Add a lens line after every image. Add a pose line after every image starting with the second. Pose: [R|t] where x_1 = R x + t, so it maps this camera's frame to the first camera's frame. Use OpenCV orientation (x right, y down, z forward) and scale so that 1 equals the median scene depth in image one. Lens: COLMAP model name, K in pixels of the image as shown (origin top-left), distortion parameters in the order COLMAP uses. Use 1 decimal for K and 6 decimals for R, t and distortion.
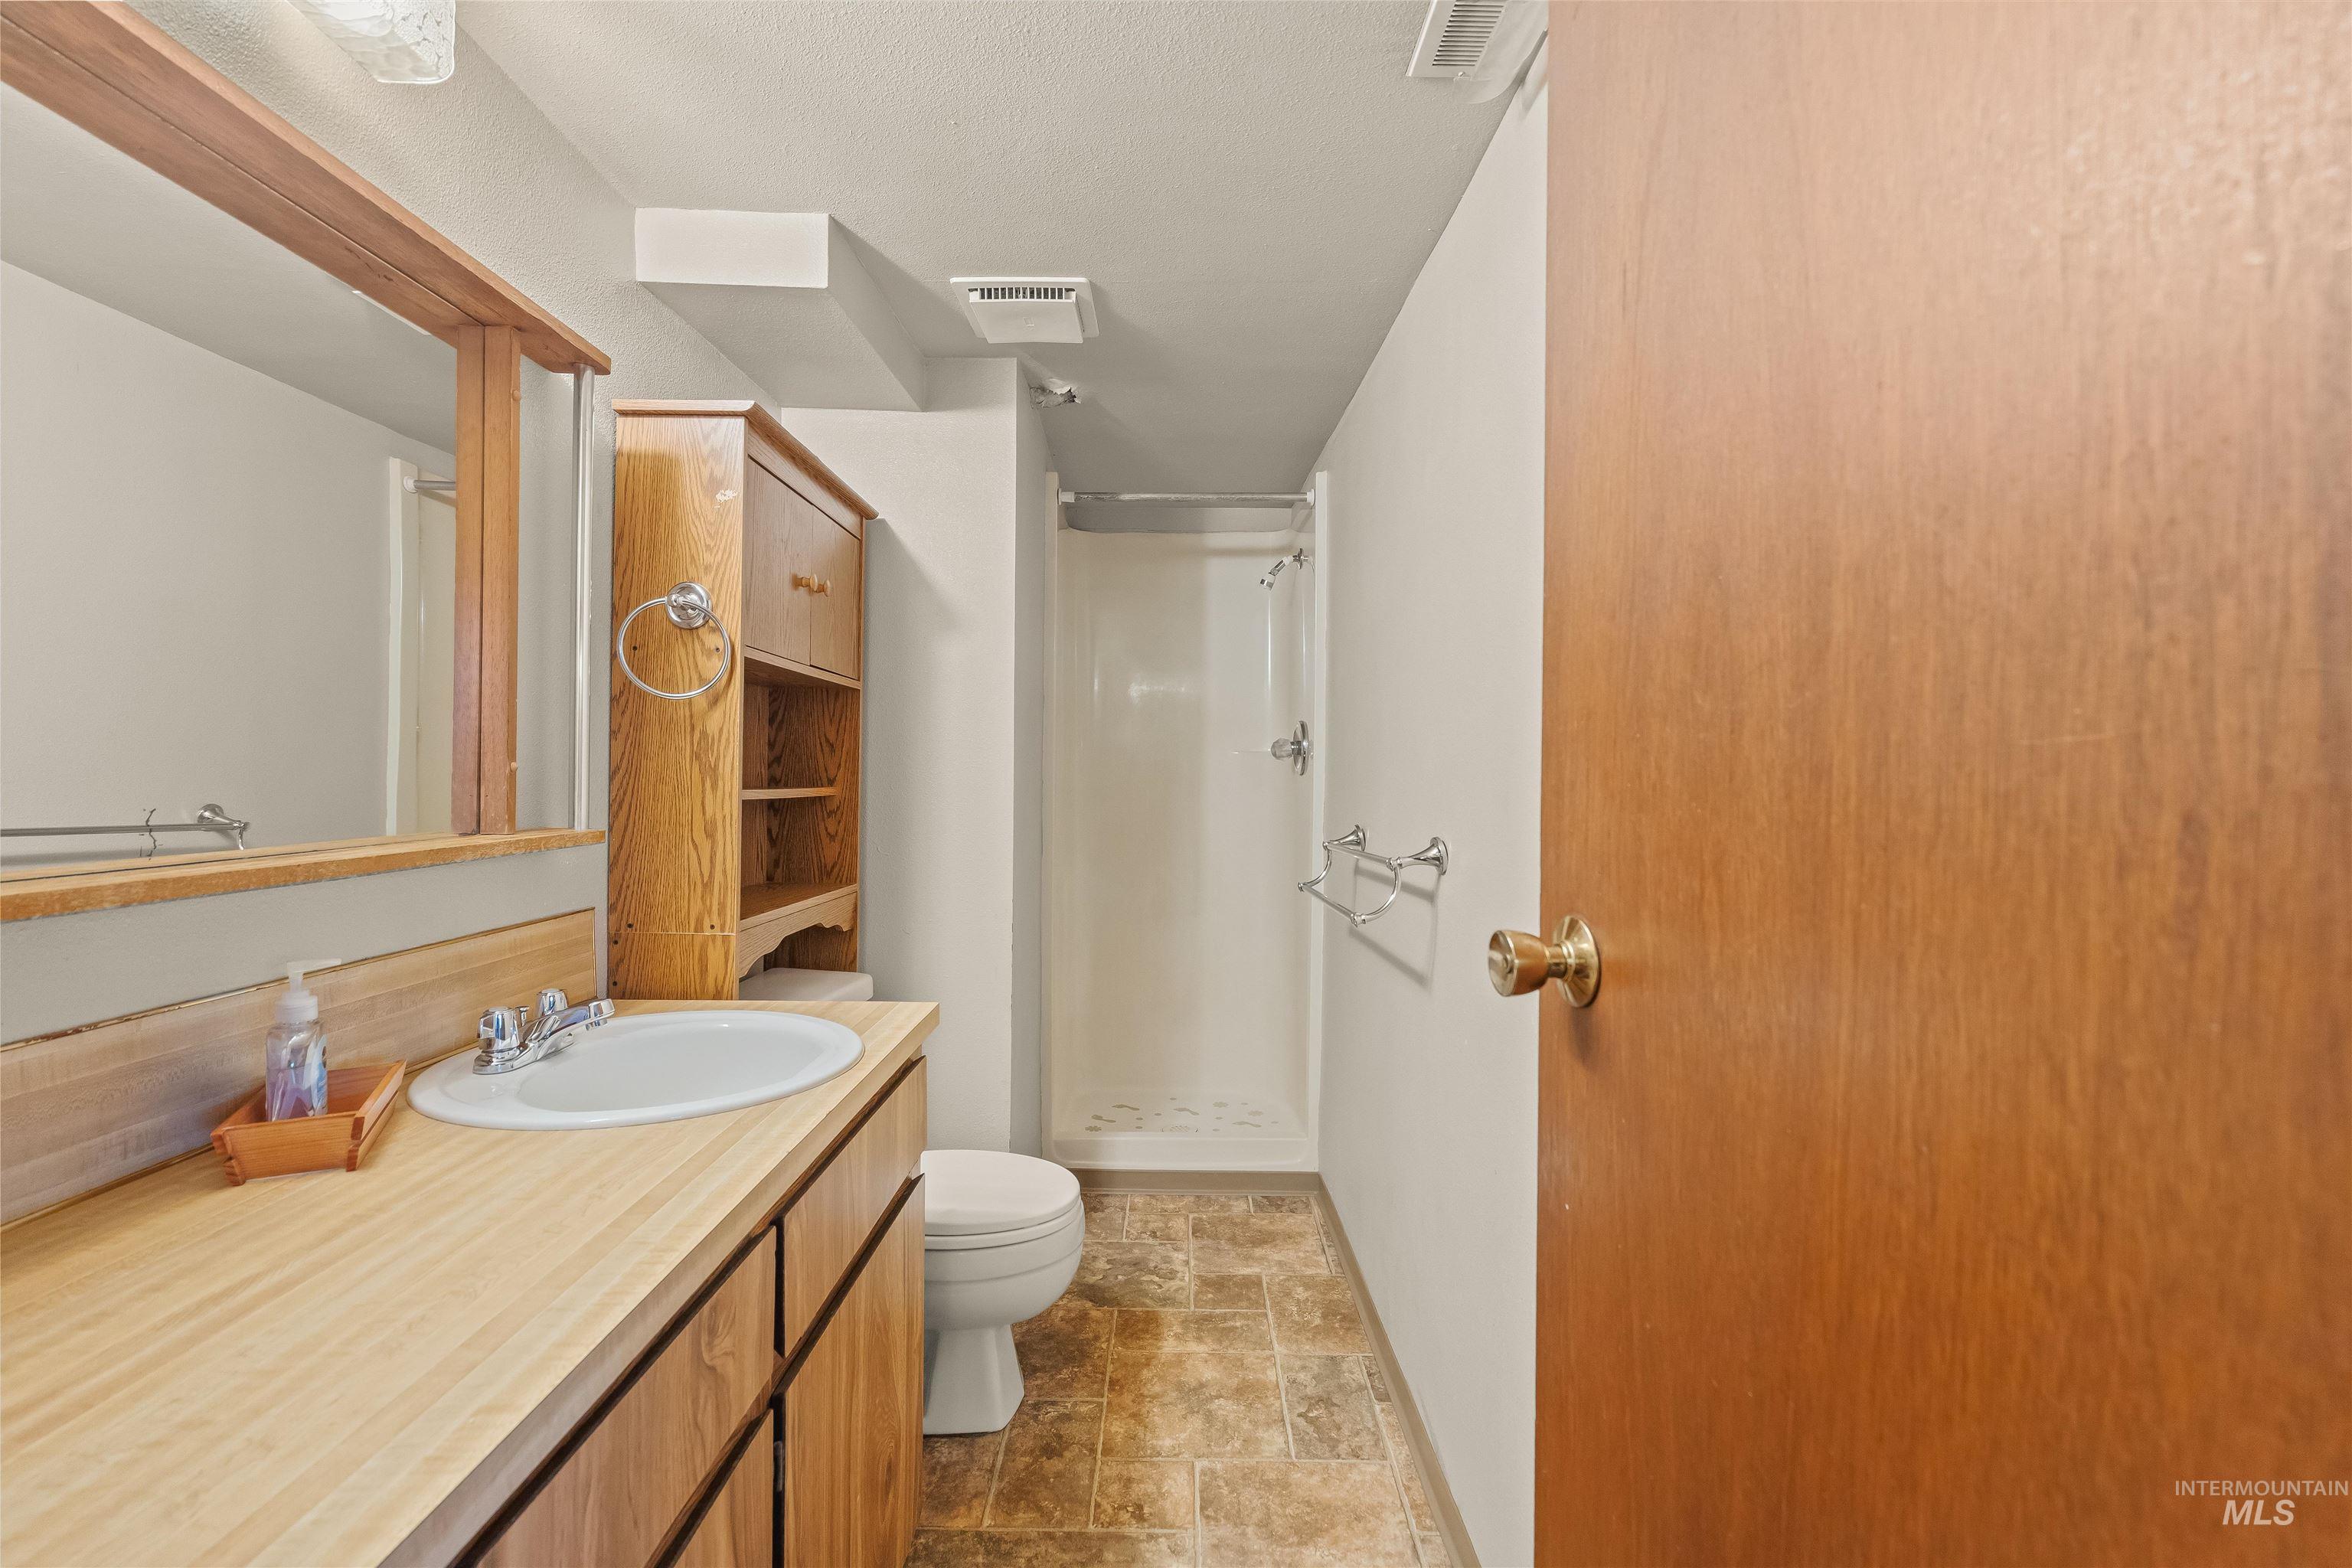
lens RADIAL K [[1042.7, 0, 1185.1], [0, 1042.7, 777.1], [0, 0, 1]] dist [-0.000174, -0.000747]
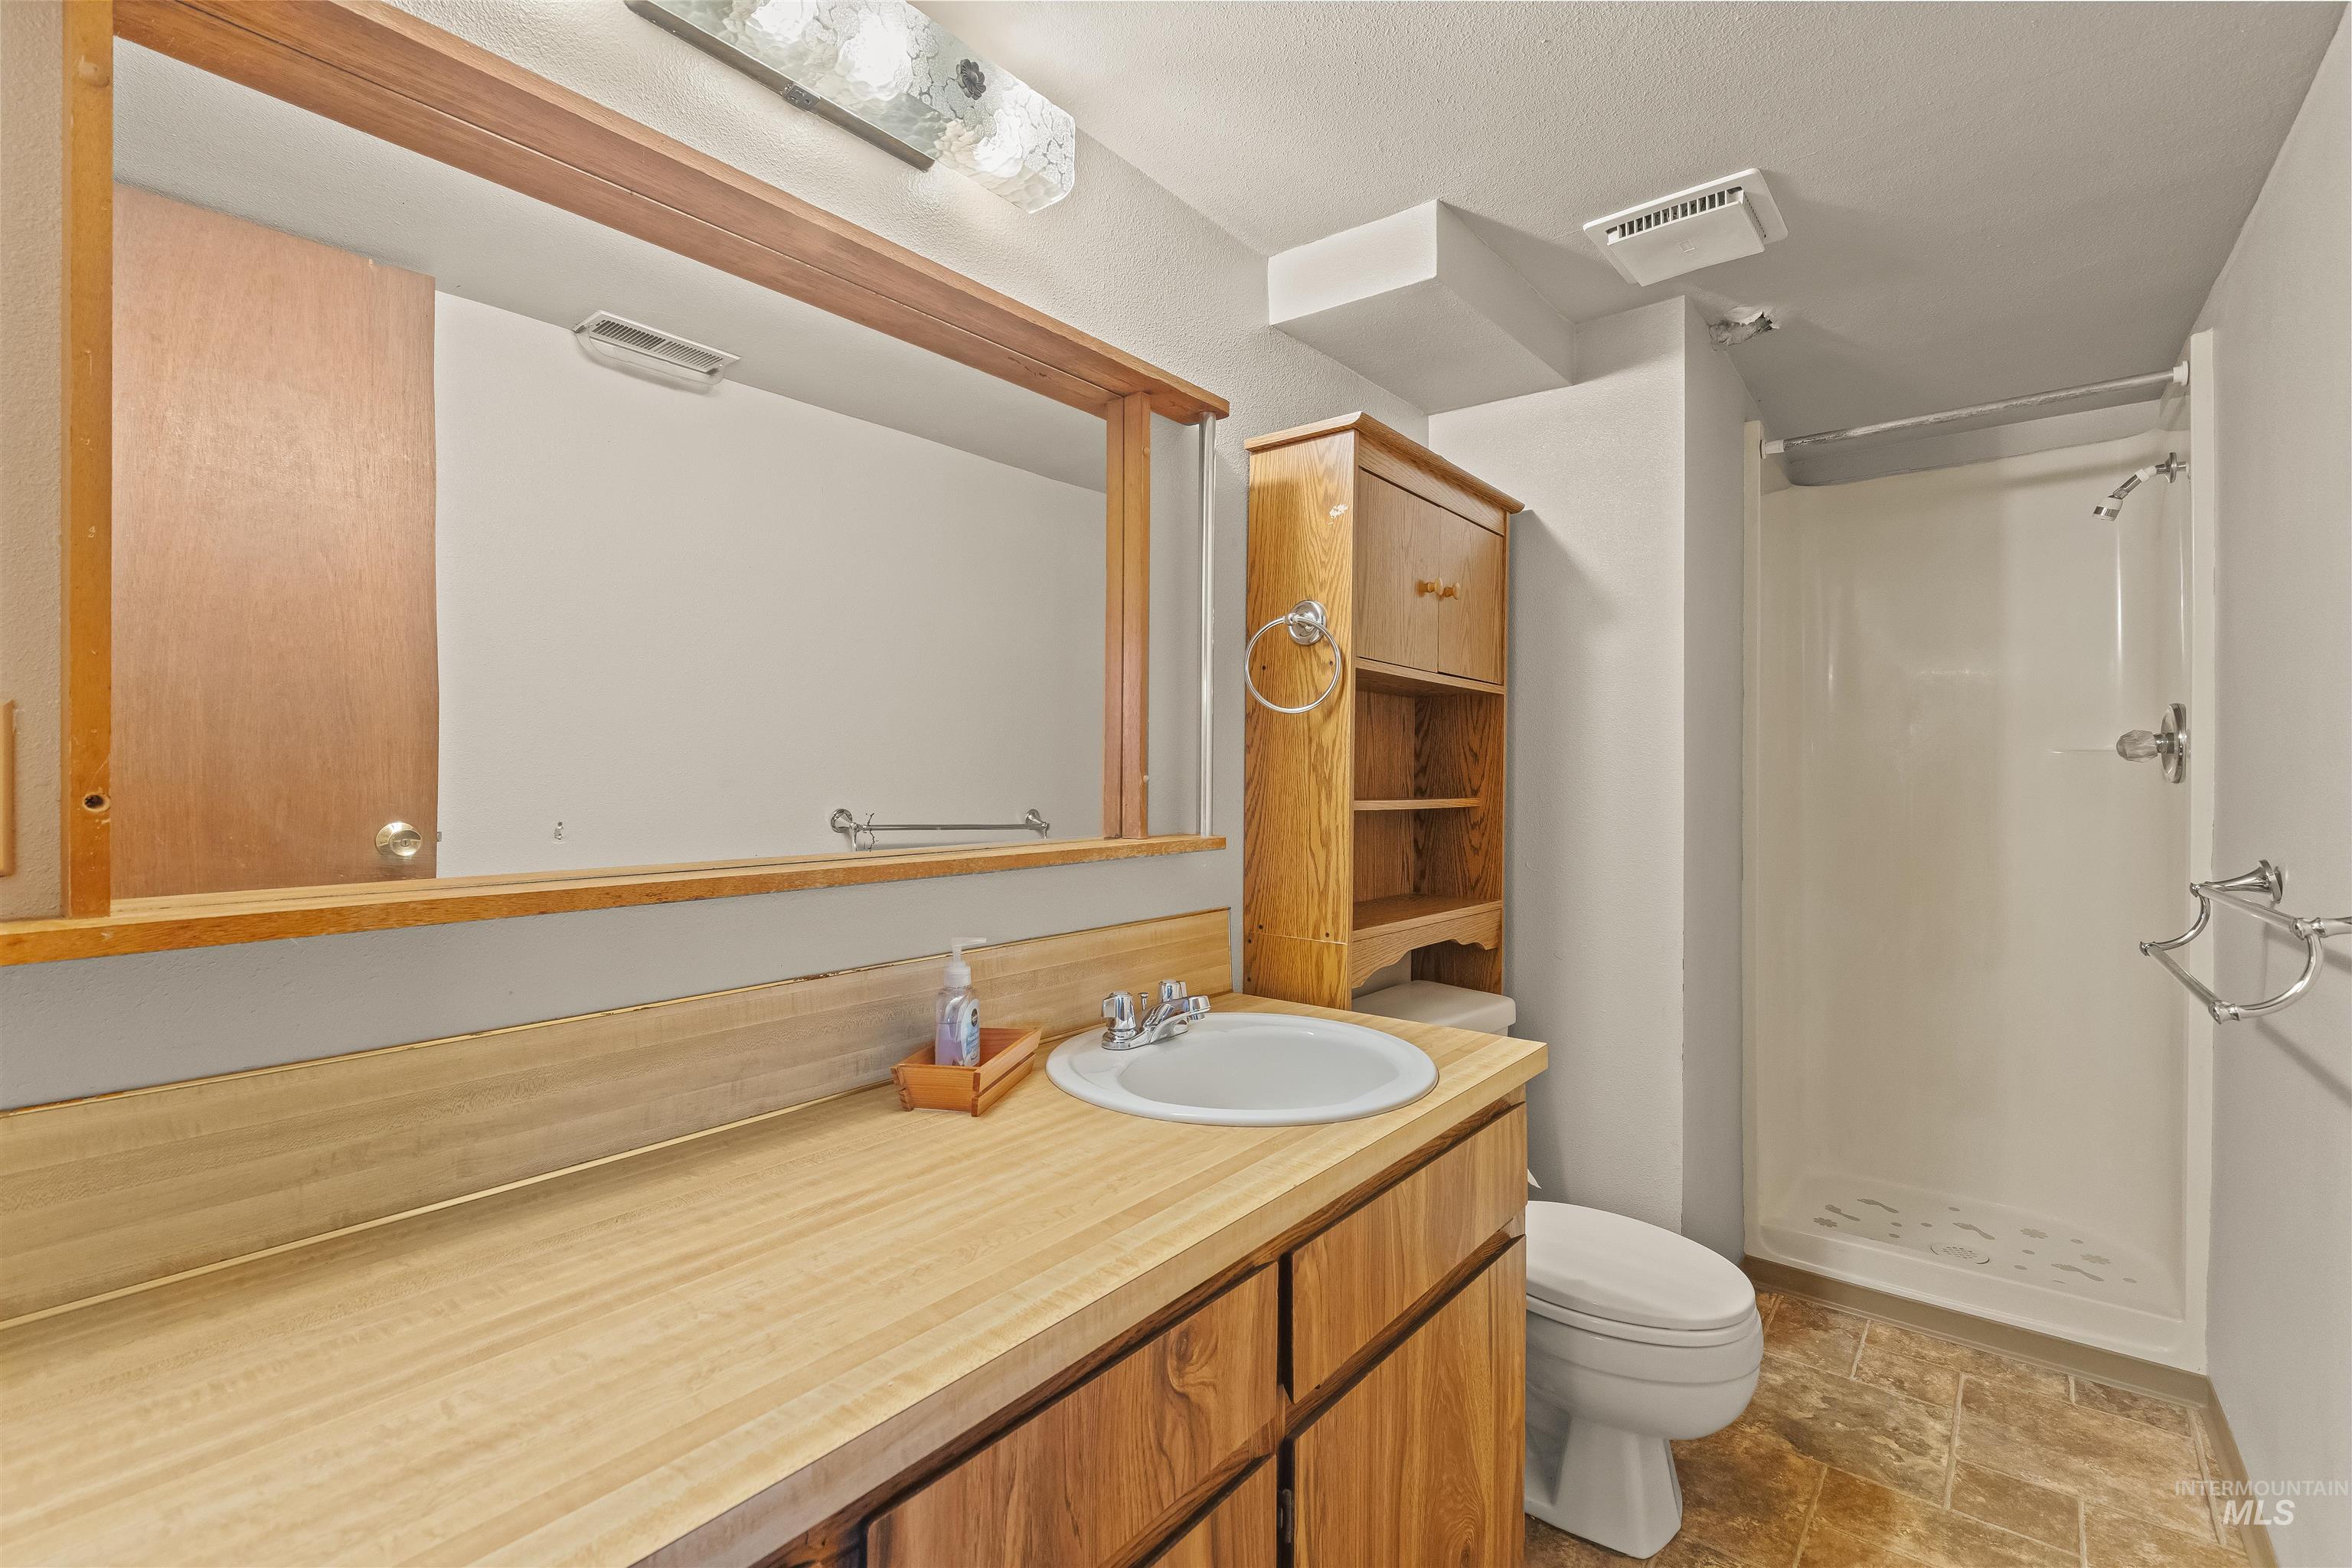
lens RADIAL K [[1042.7, 0, 1185.3], [0, 1042.7, 778.4], [0, 0, 1]] dist [-0.000174, -0.000747]
pose [[0.773975, -0.006597, -0.633182, 0.085294], [0.001788, 0.999965, -0.008232, -0.001345], [0.633214, 0.005239, 0.773959, 0.121428]]
